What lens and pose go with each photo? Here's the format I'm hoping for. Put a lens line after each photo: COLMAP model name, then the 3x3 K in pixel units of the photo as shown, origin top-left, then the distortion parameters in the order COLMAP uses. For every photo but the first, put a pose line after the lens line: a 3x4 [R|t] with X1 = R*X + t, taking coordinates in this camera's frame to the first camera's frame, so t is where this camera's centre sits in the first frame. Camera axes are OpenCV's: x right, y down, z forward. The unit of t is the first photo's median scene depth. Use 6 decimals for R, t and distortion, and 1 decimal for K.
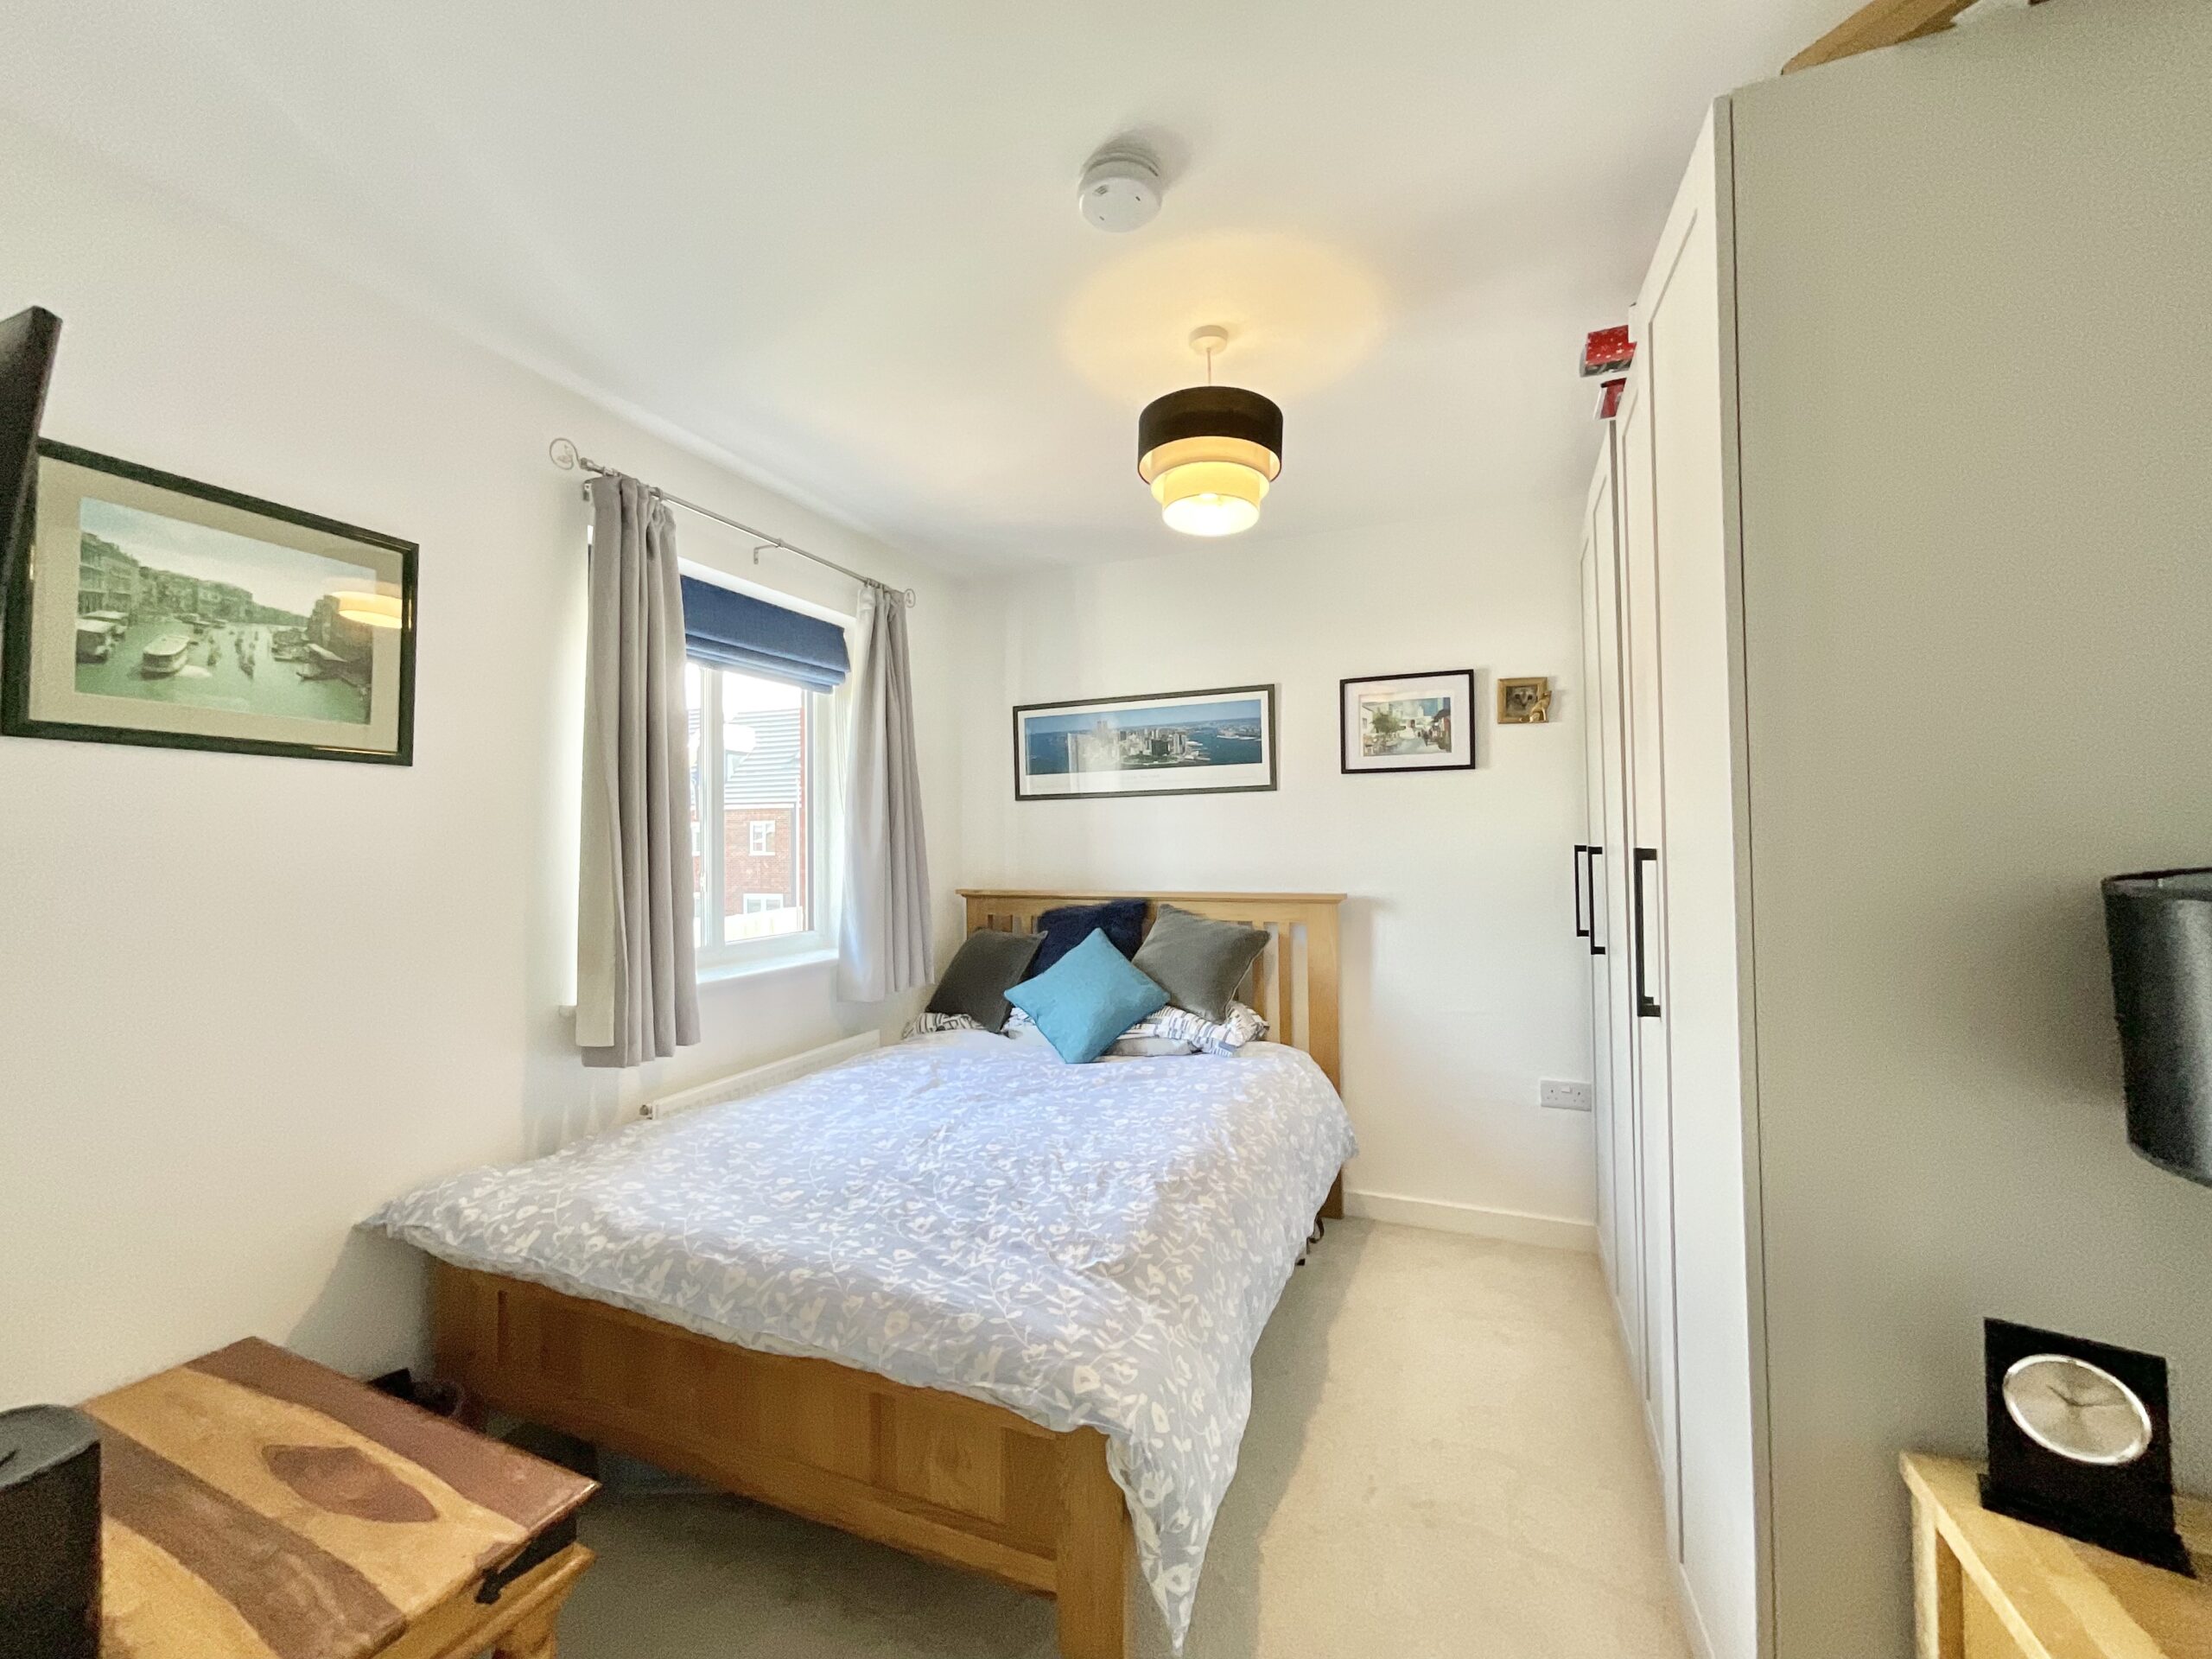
lens RADIAL K [[903.6, 0, 1103.4], [0, 903.6, 826.5], [0, 0, 1]] dist [-0.001934, -0.000107]
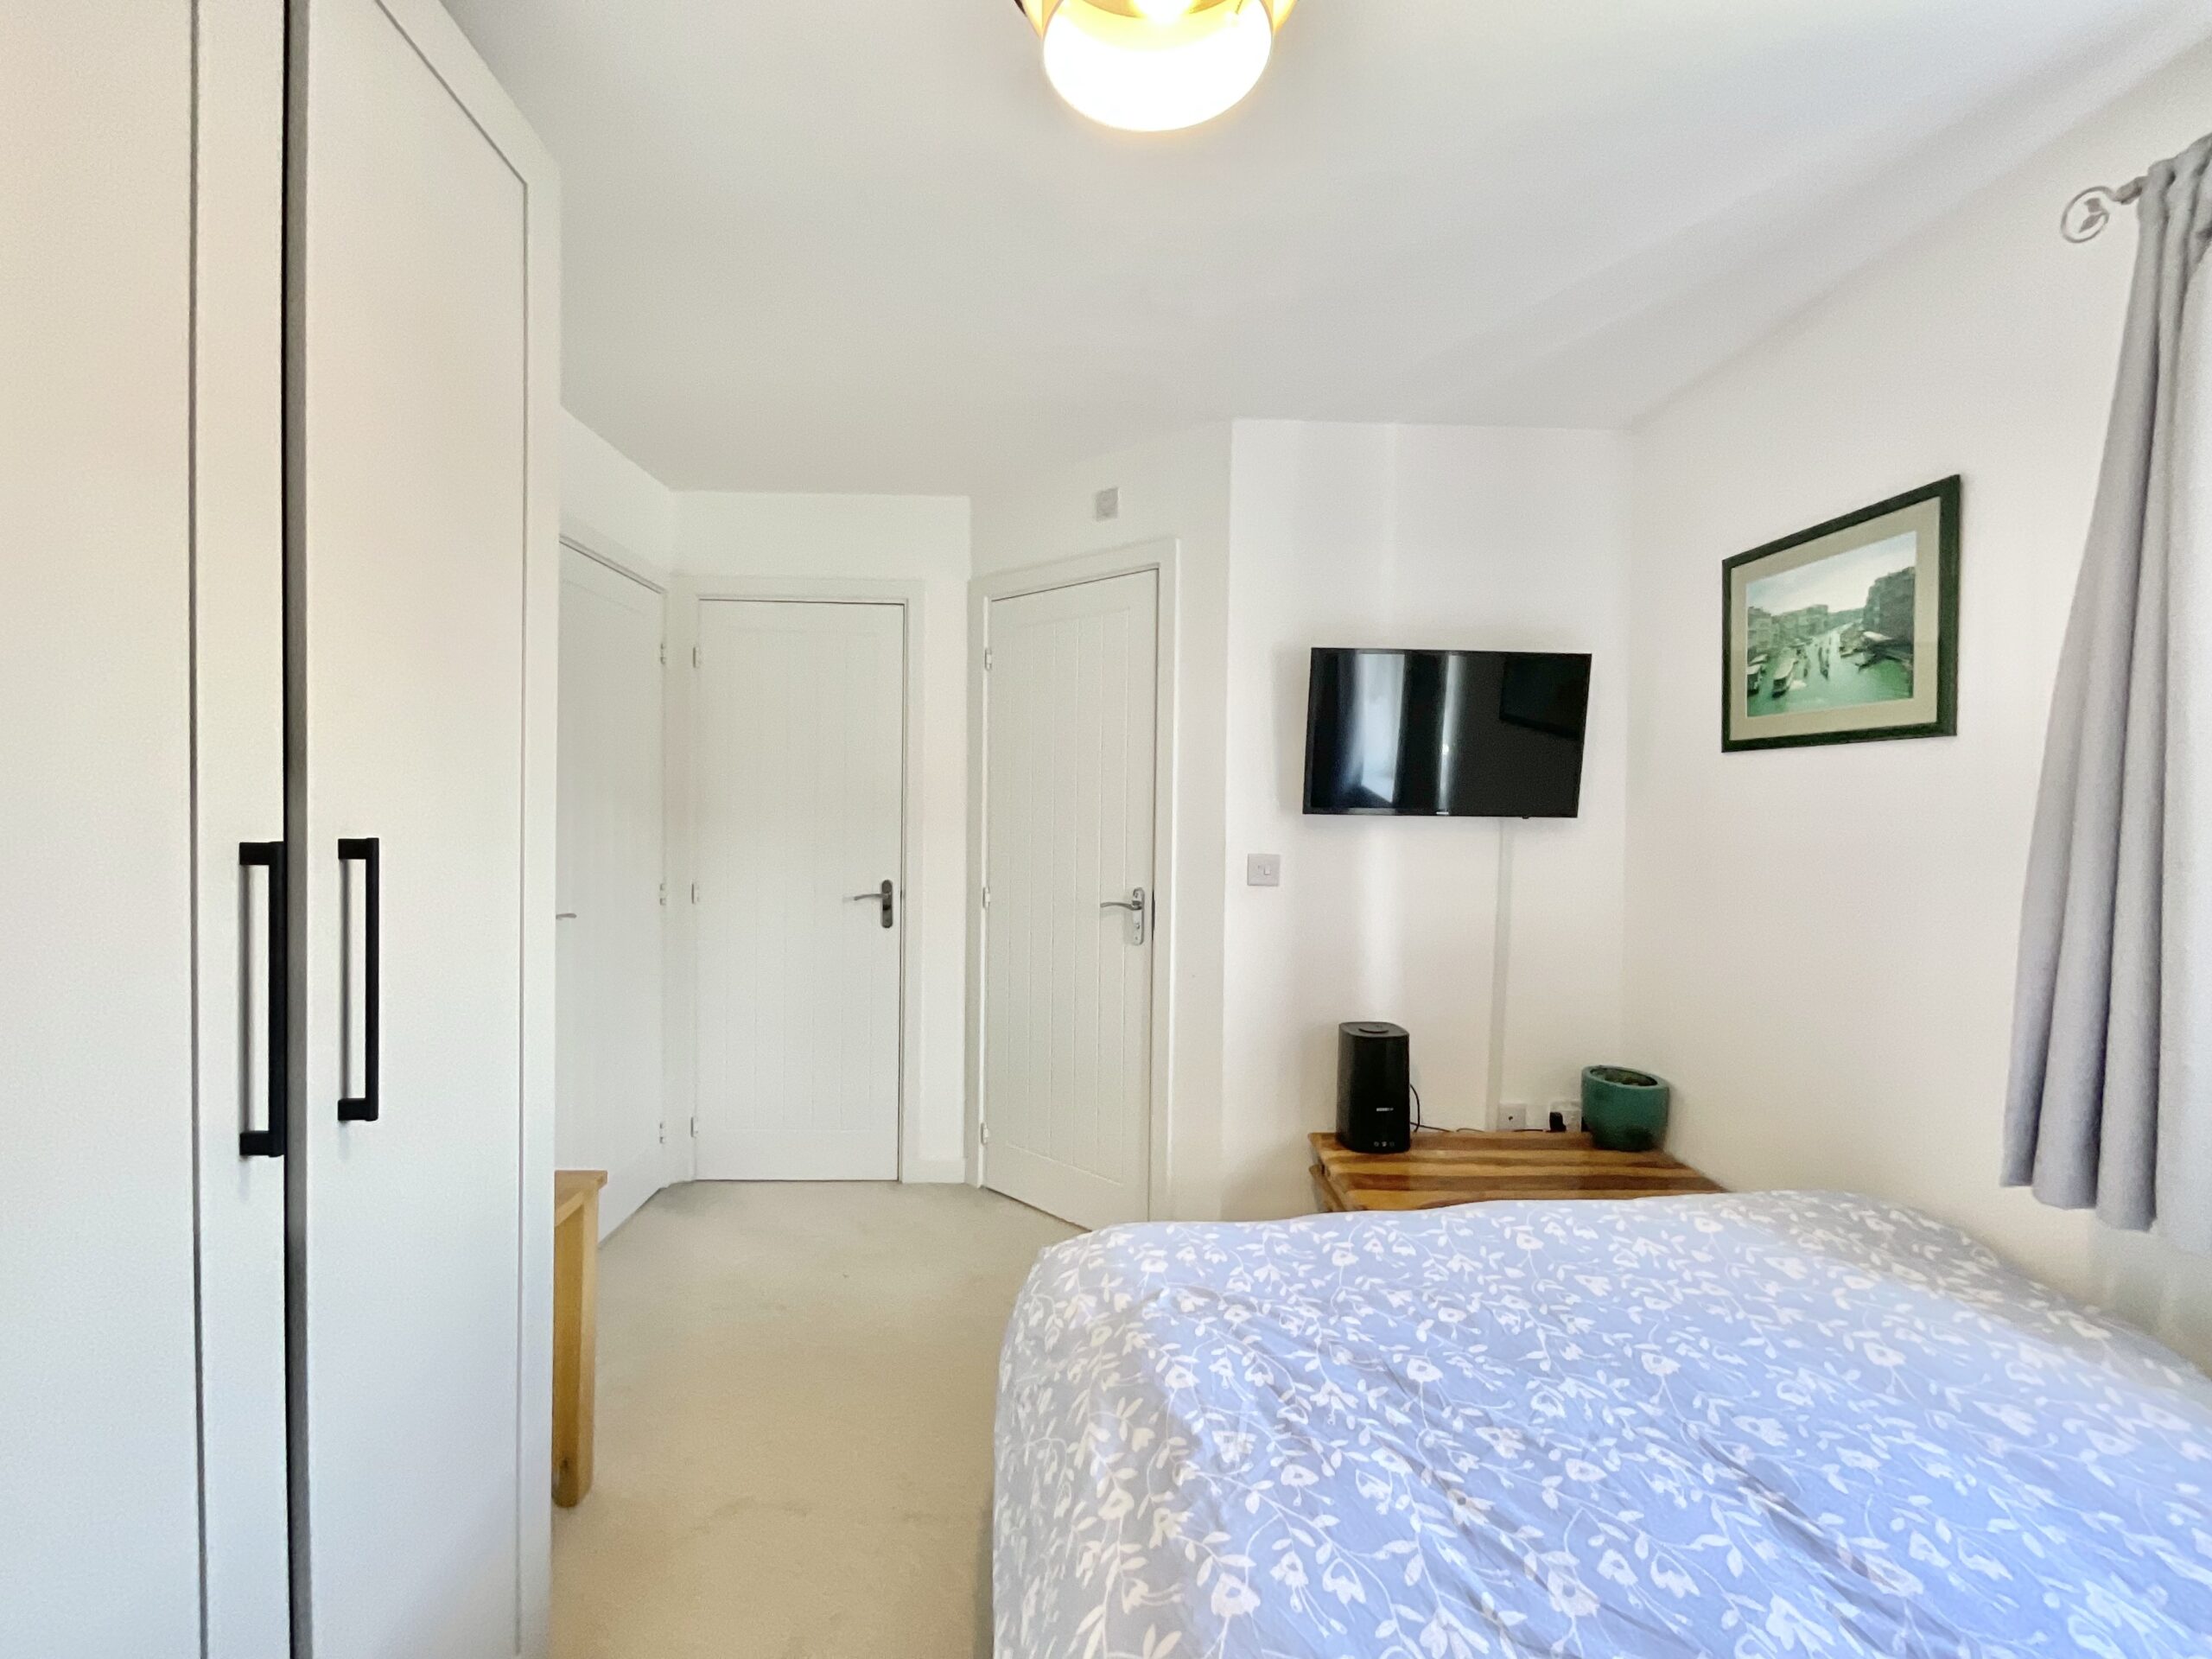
lens RADIAL K [[903.6, 0, 1103.4], [0, 903.6, 826.5], [0, 0, 1]] dist [-0.001934, -0.000107]
pose [[-0.905190, 0.004443, -0.424984, 0.373417], [0.000693, 0.999959, 0.008978, 0.012958], [0.425007, 0.007833, -0.905156, 1.597354]]
